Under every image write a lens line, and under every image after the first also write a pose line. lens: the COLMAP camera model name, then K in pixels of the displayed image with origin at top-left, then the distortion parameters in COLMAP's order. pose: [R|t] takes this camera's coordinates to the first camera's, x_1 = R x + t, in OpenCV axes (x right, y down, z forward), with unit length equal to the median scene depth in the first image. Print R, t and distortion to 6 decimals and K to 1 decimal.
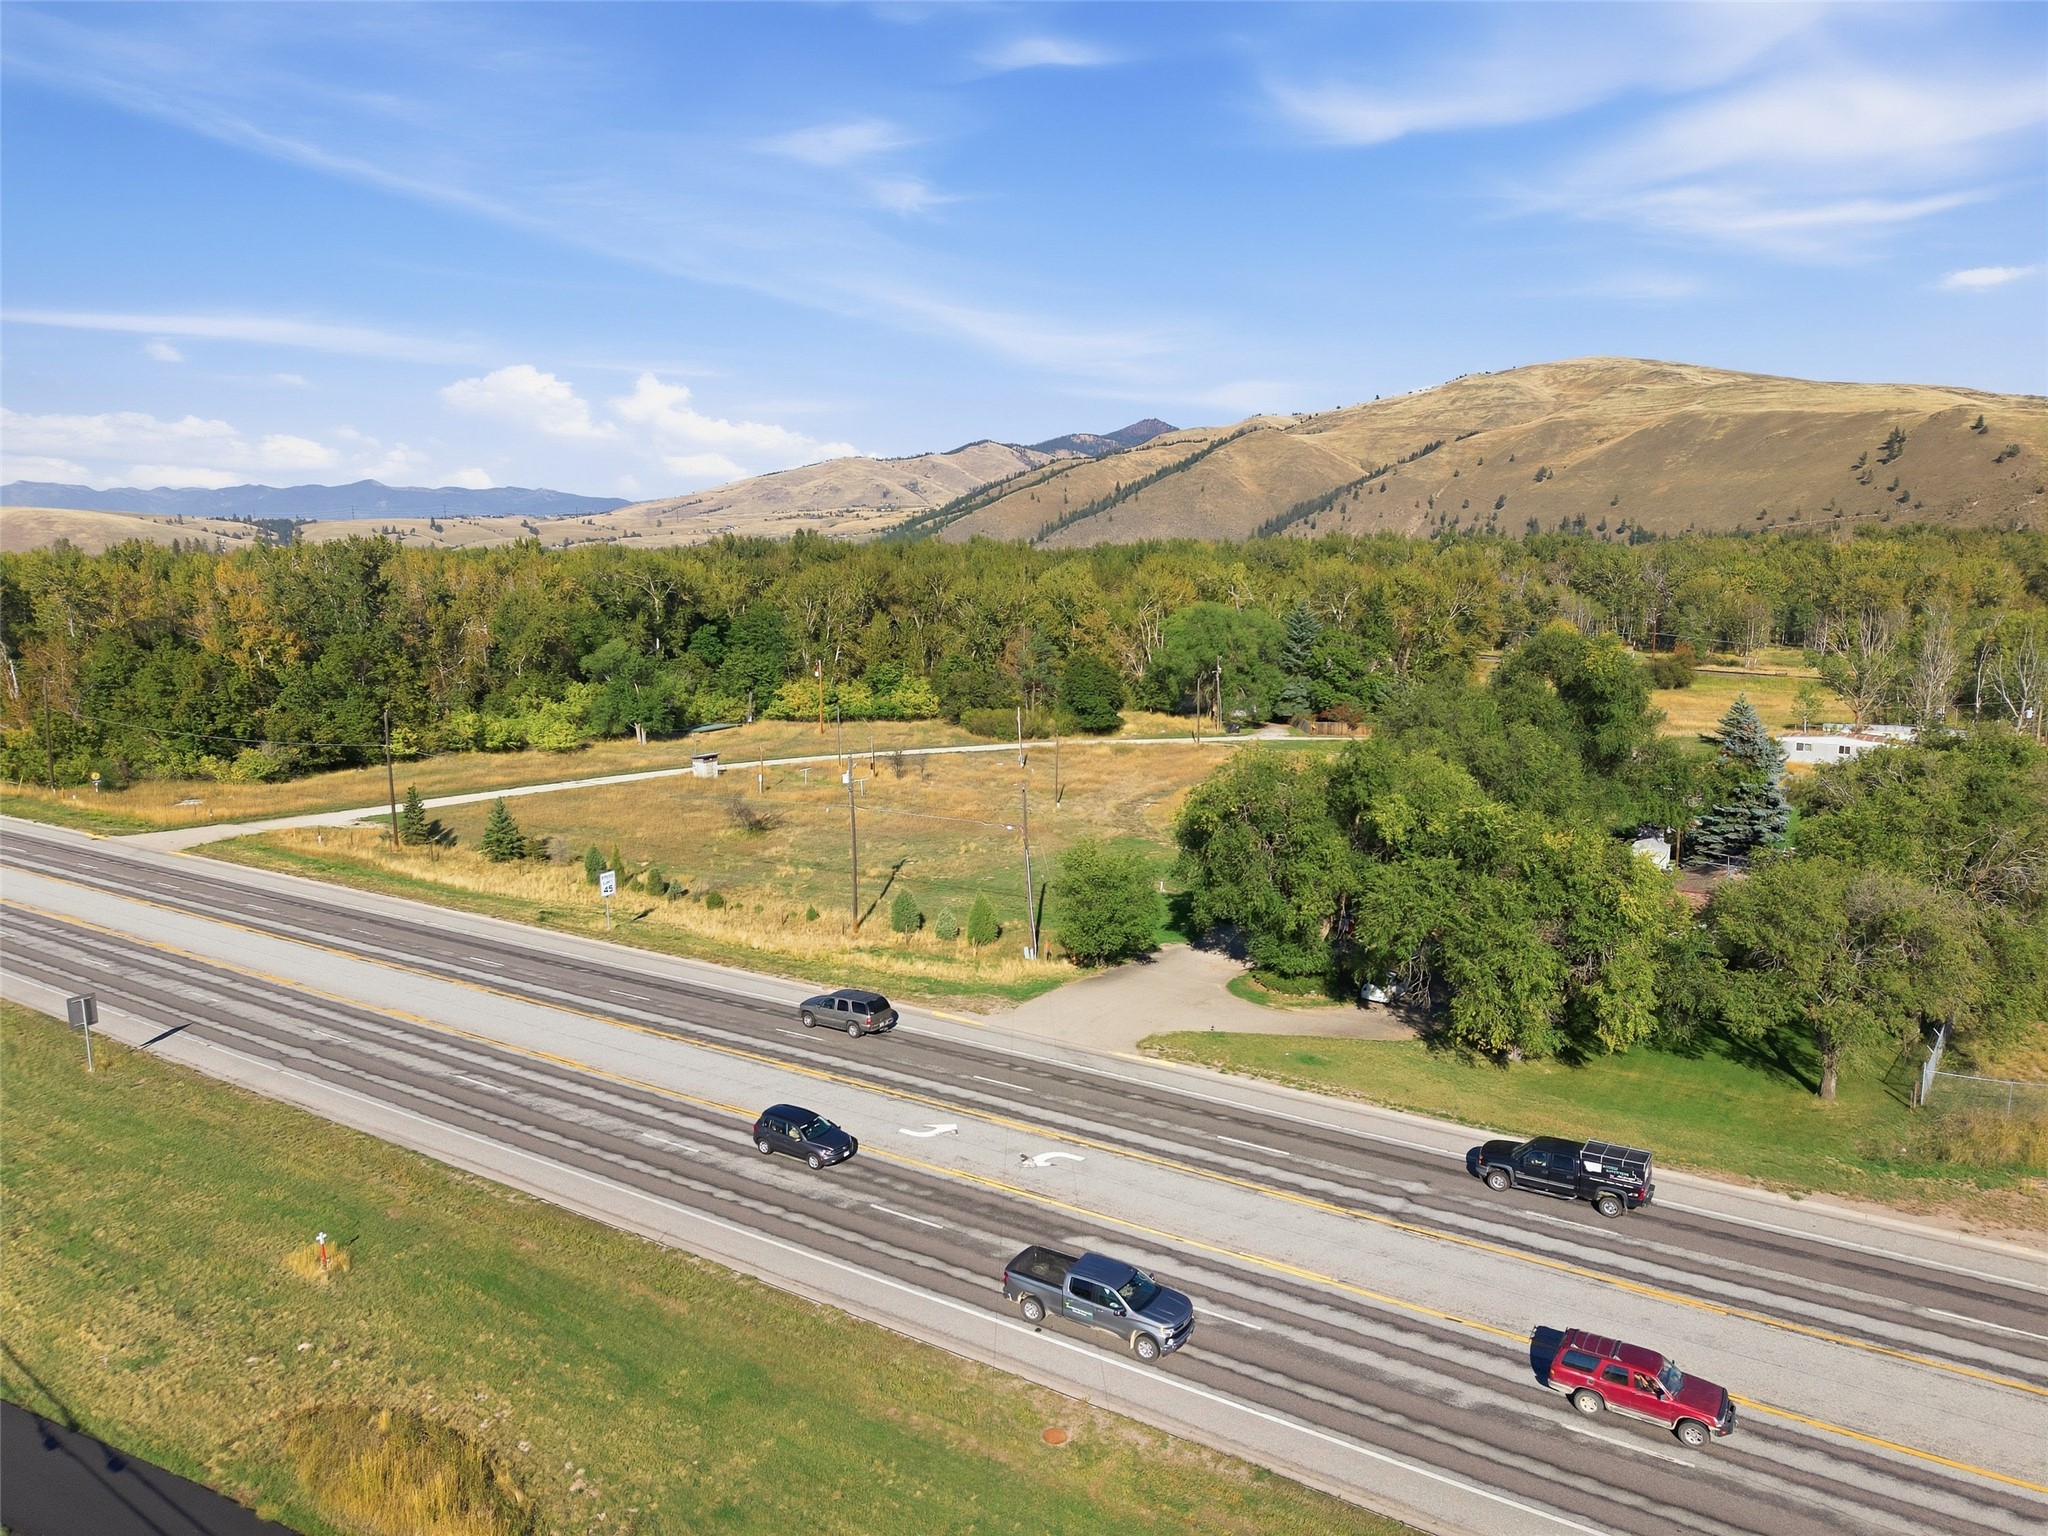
lens RADIAL K [[1368.6, 0, 1024.5], [0, 1368.6, 768.0], [0, 0, 1]] dist [0.026151, -0.021326]
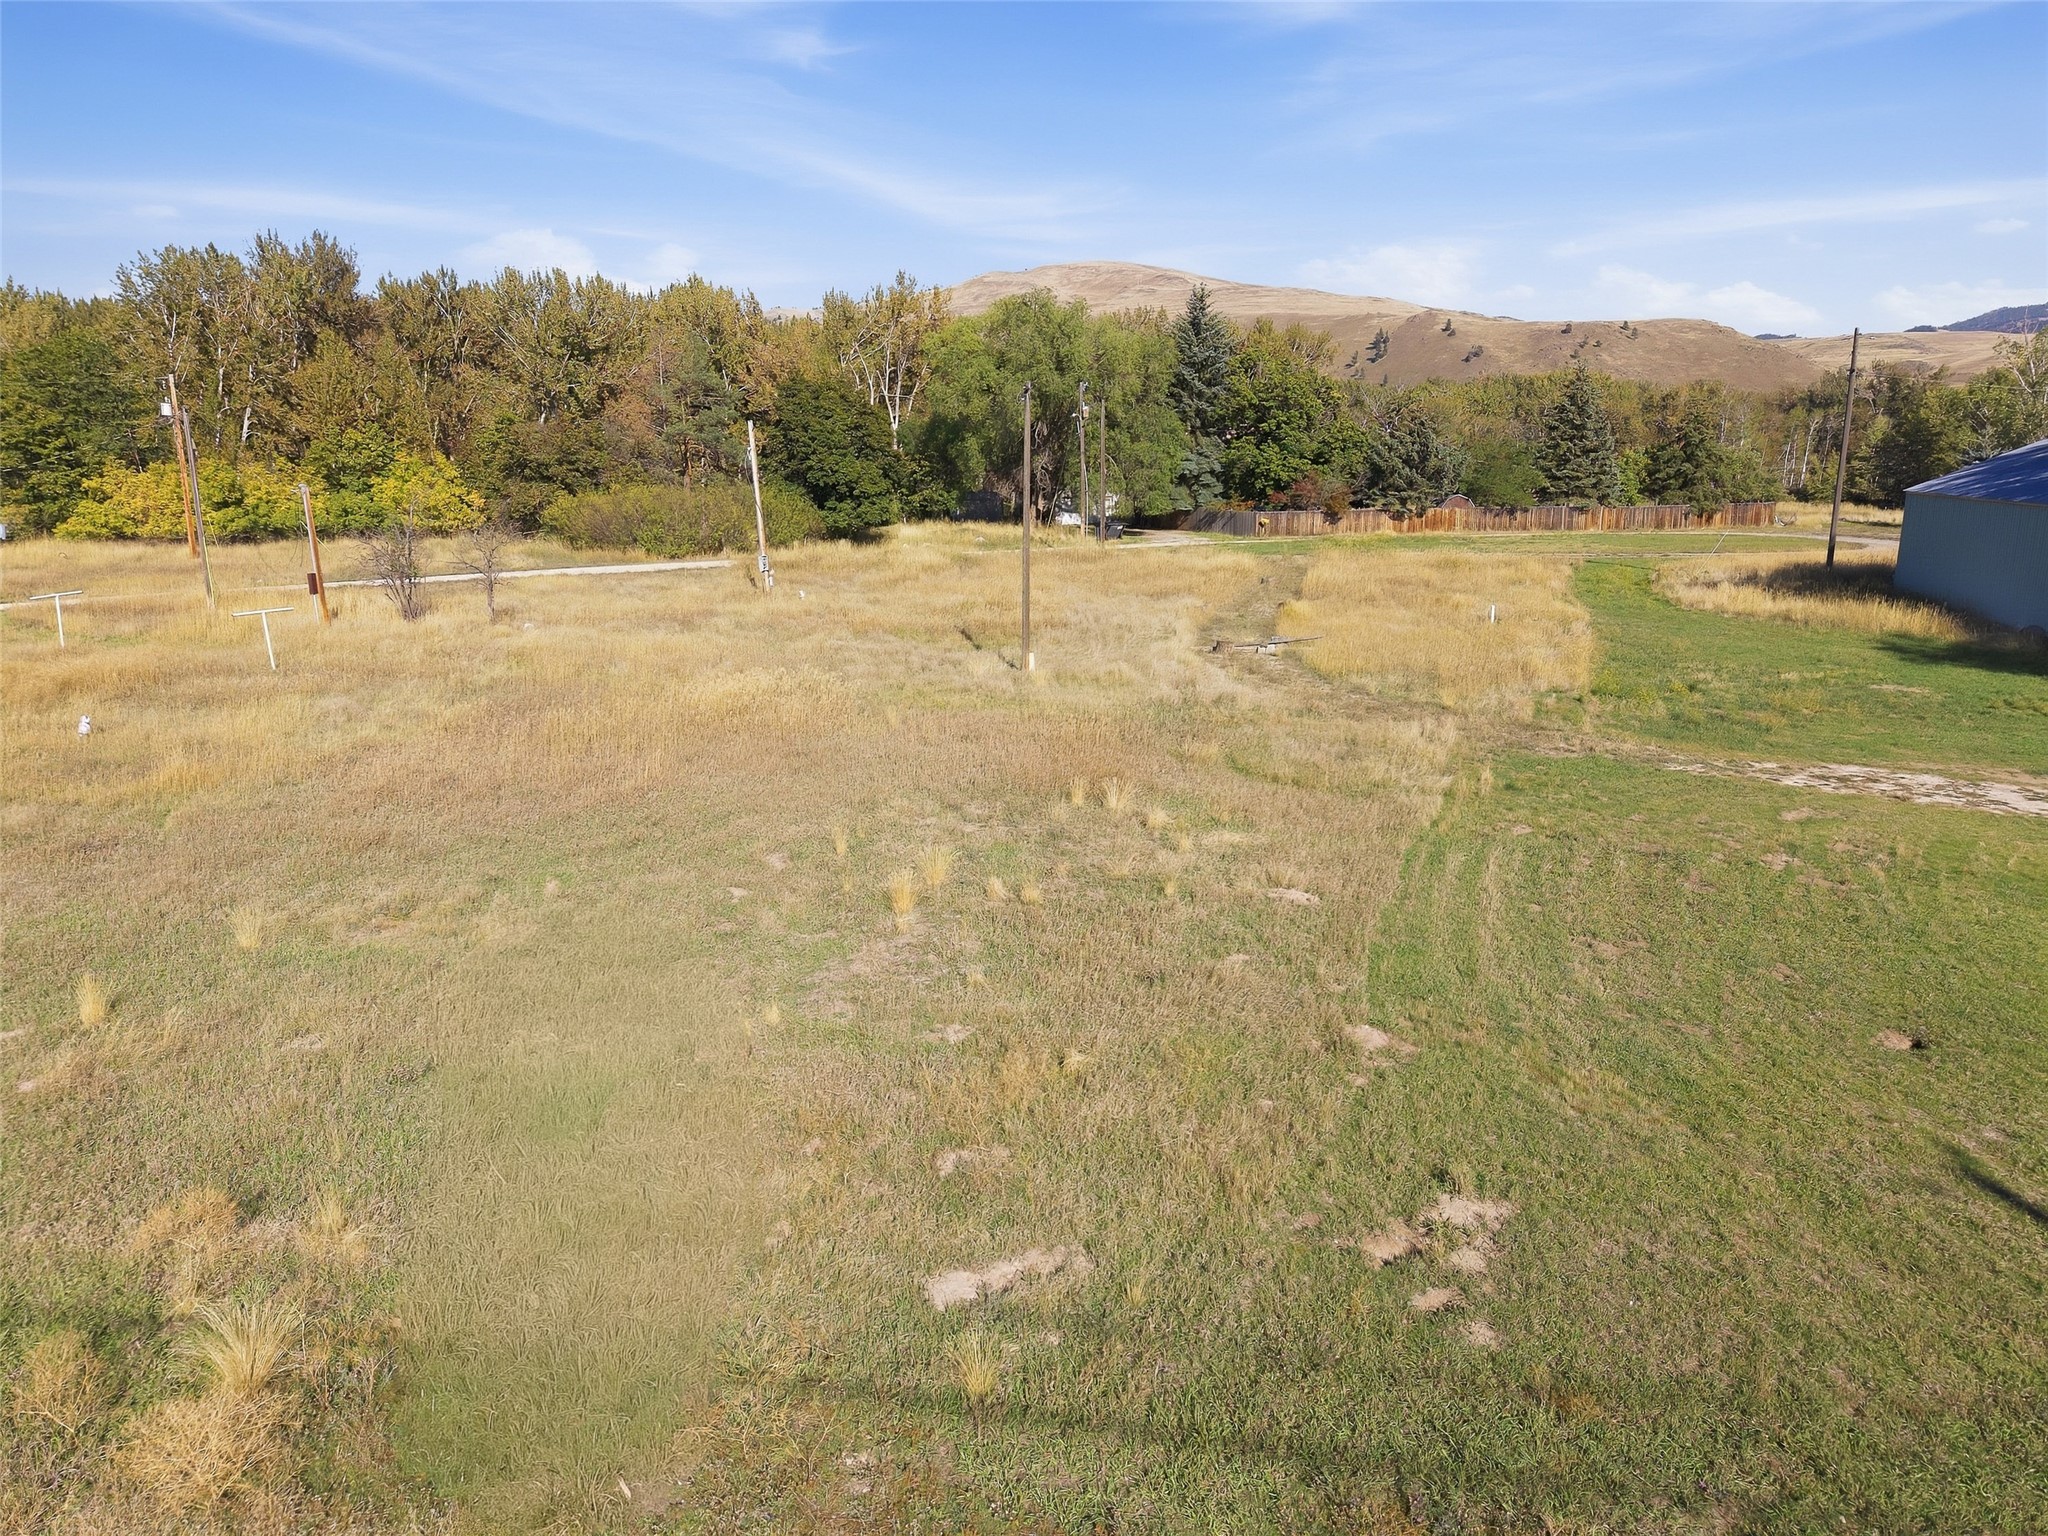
lens RADIAL K [[1368.6, 0, 1015.6], [0, 1368.6, 765.8], [0, 0, 1]] dist [0.026151, -0.021326]
pose [[0.944546, -0.069437, 0.320955, -0.042063], [0.048866, 0.996227, 0.071721, 0.016948], [-0.324724, -0.052060, 0.944375, 0.428373]]
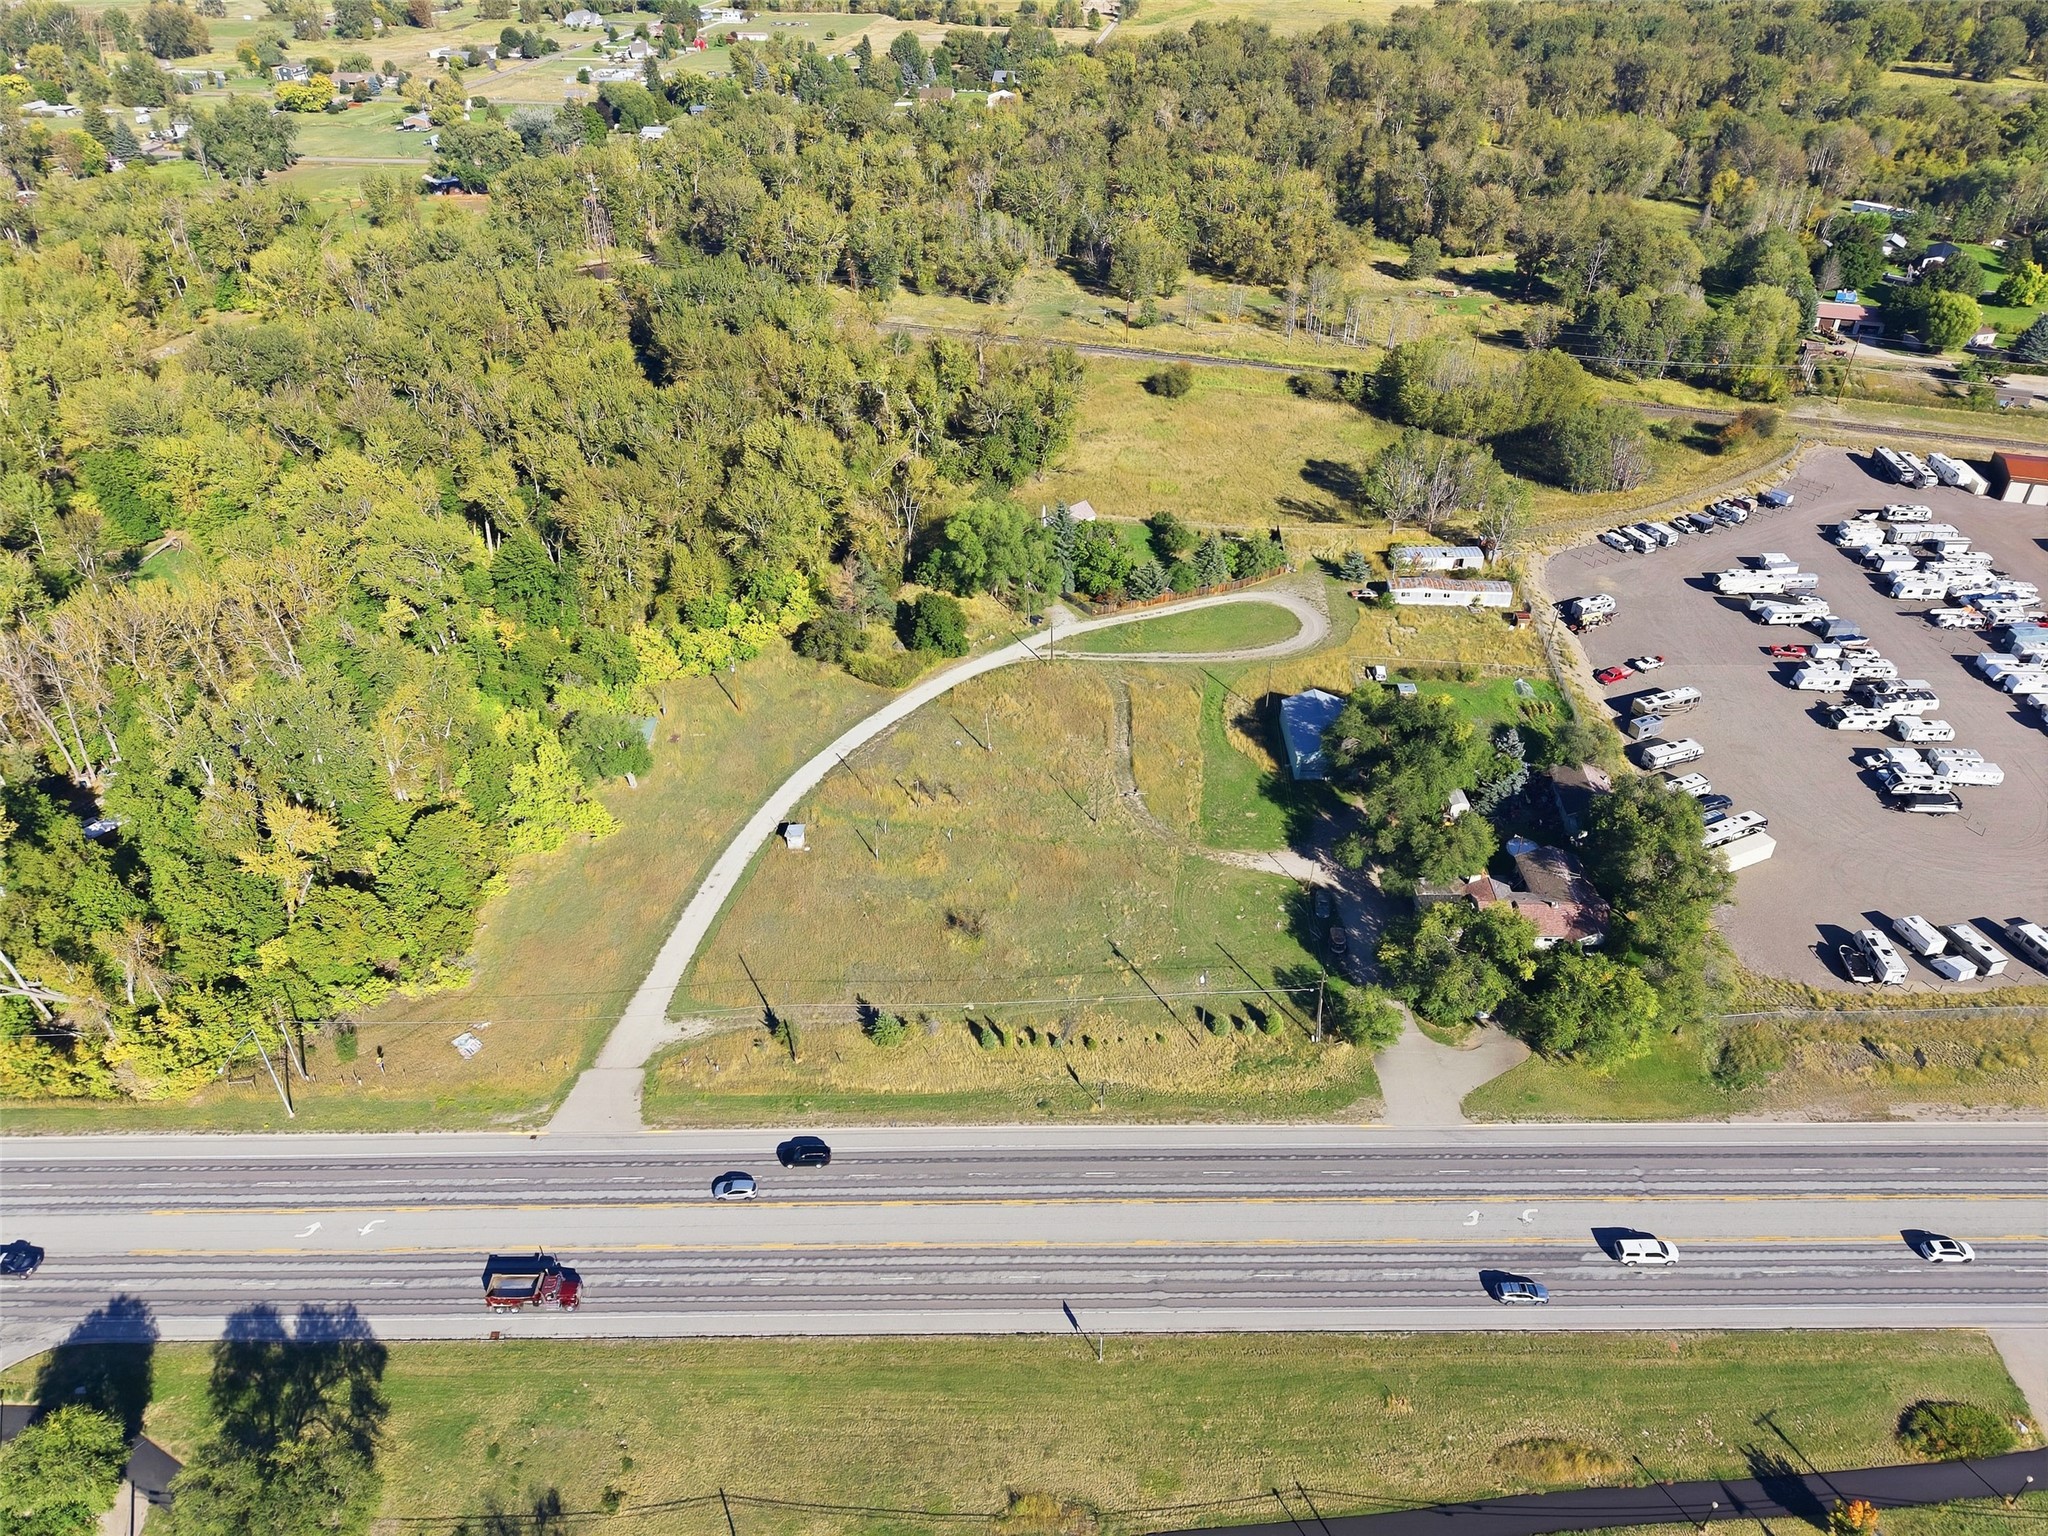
lens RADIAL K [[1368.6, 0, 1025.8], [0, 1368.6, 778.6], [0, 0, 1]] dist [0.026151, -0.021326]
pose [[0.837801, -0.304270, 0.453331, -0.405561], [0.076875, 0.887783, 0.453796, -0.403128], [-0.540536, -0.345342, 0.767177, -0.039587]]
